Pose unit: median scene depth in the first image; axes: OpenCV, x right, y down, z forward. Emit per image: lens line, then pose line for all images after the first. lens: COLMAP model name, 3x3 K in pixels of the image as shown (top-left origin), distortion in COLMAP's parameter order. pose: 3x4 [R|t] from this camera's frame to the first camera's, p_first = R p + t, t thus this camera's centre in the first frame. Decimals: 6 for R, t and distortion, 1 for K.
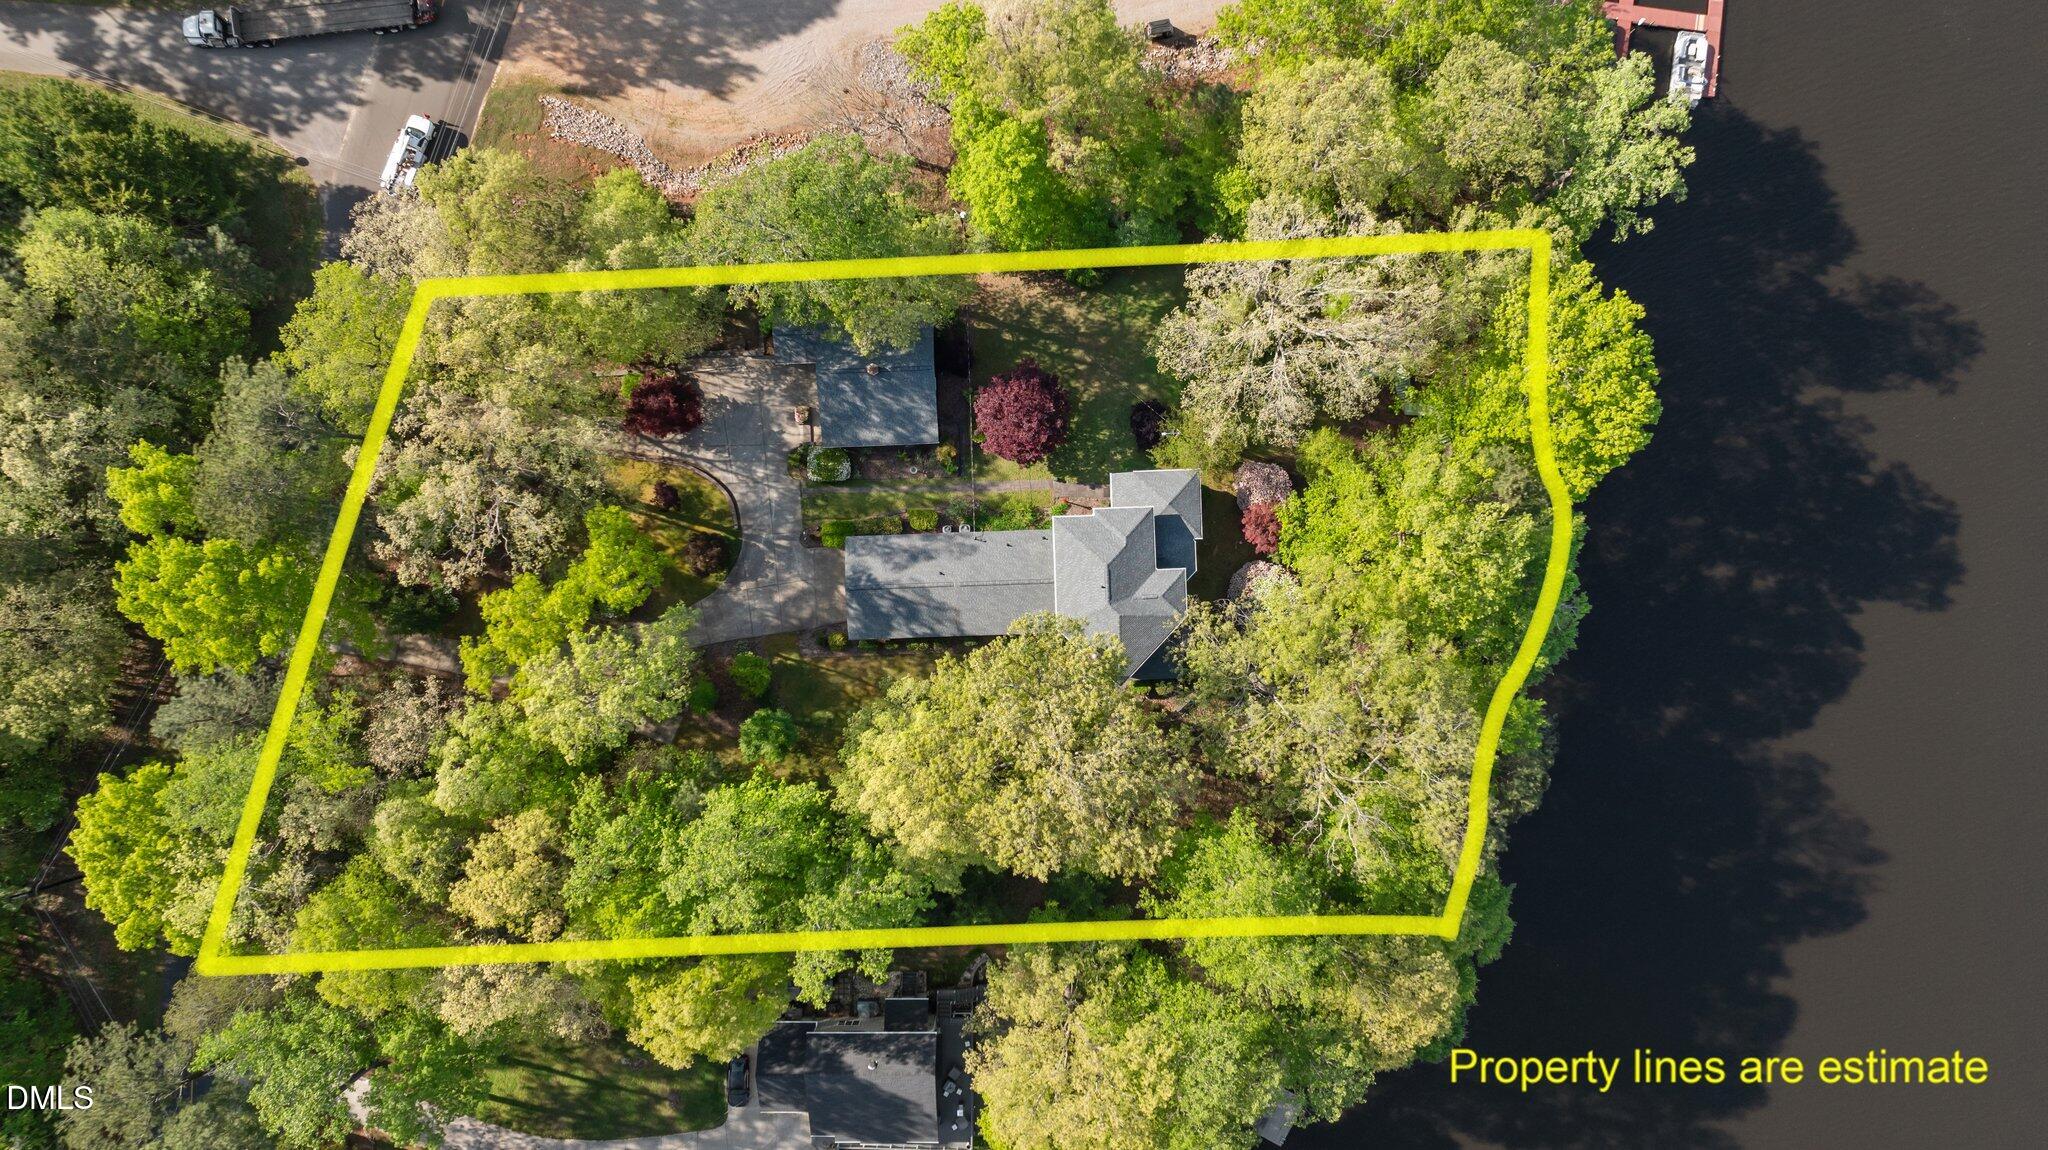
lens RADIAL K [[1434.3, 0, 1032.4], [0, 1434.3, 586.9], [0, 0, 1]] dist [-0.003172, 0.000033]
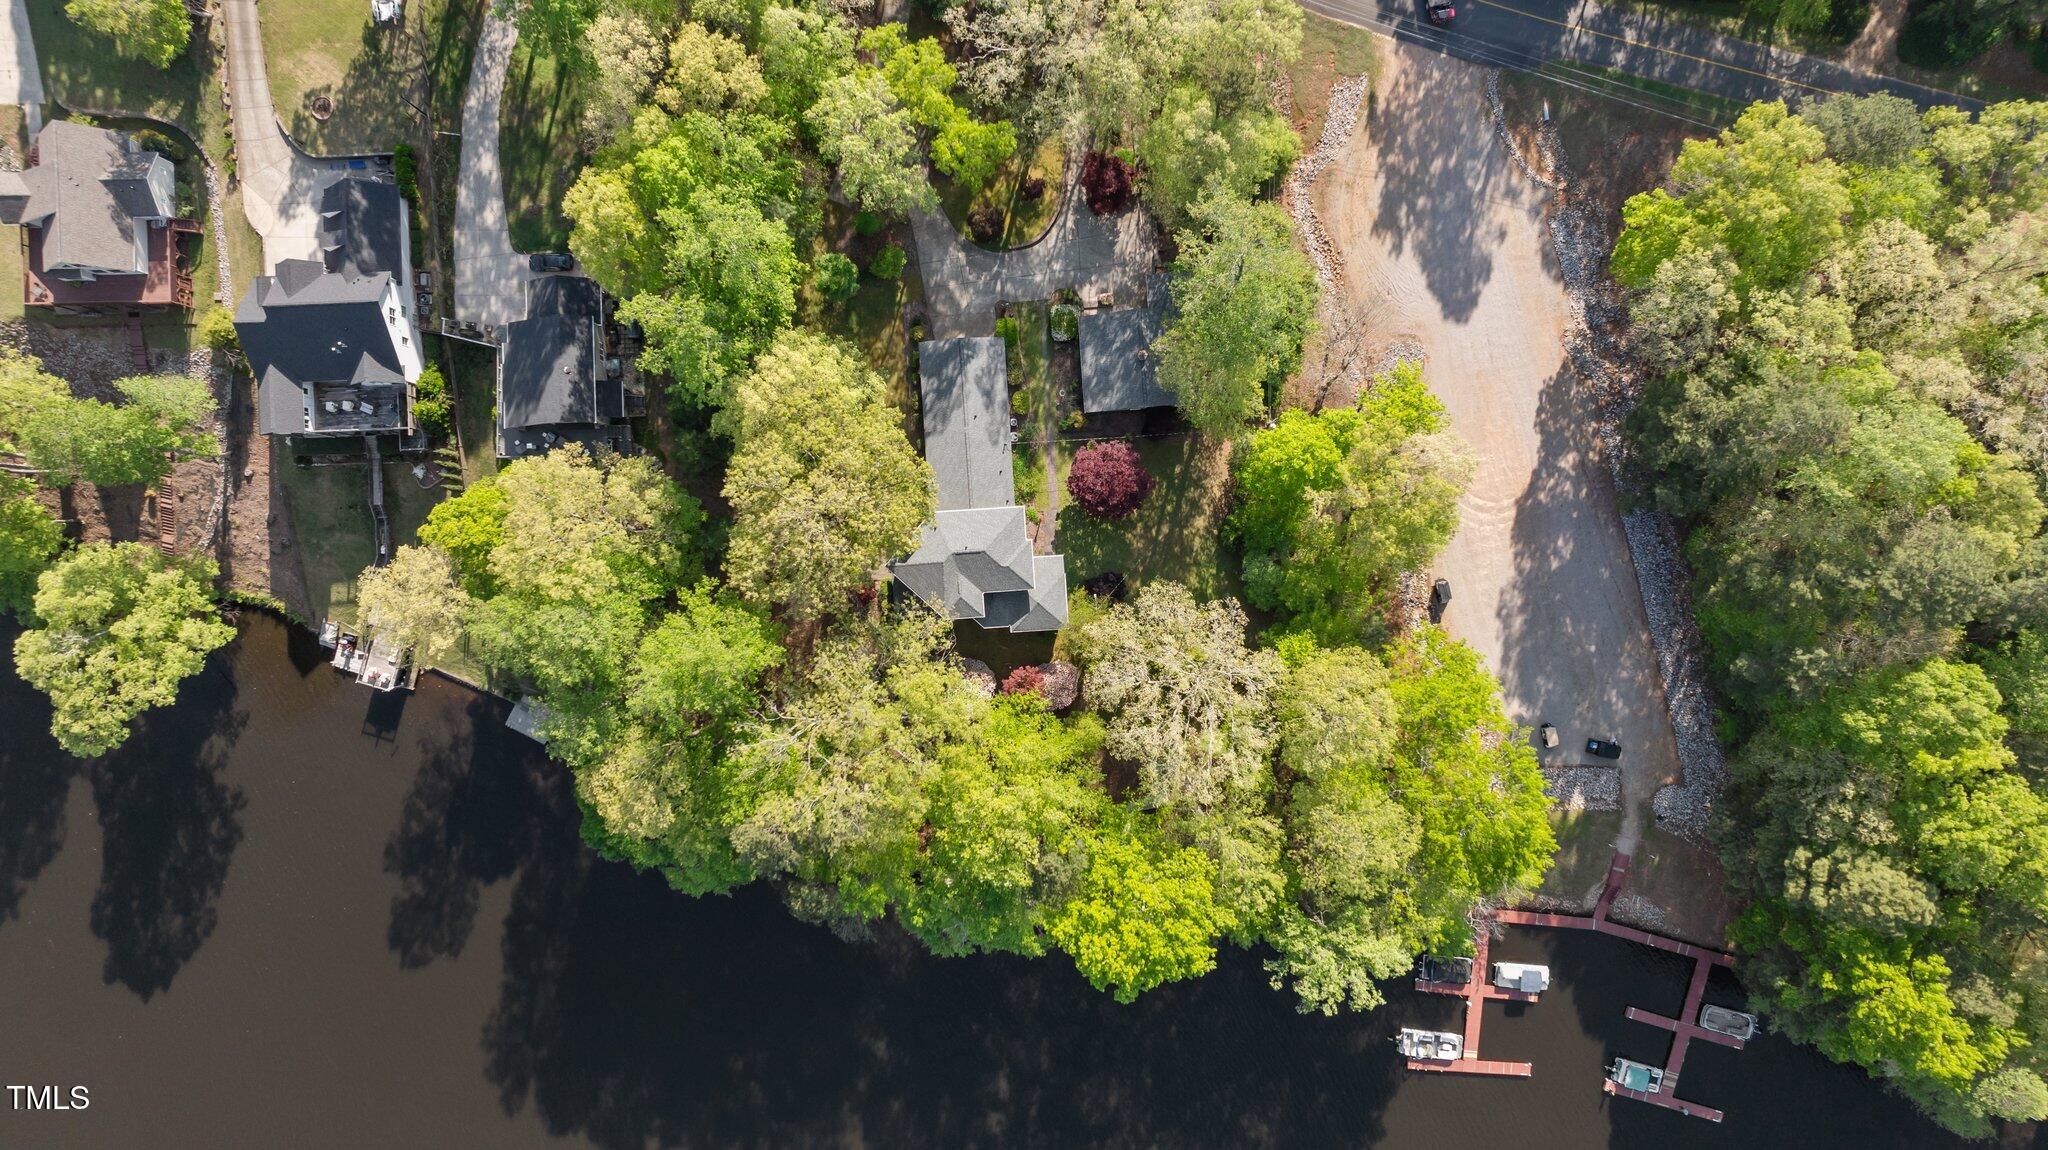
lens RADIAL K [[1447.4, 0, 1034.2], [0, 1447.4, 568.4], [0, 0, 1]] dist [0.008347, -0.004627]
pose [[0.030884, 0.999430, -0.013619, 0.087405], [-0.999523, 0.030872, -0.001052, -0.056937], [-0.000631, 0.013645, 0.999907, -0.232370]]
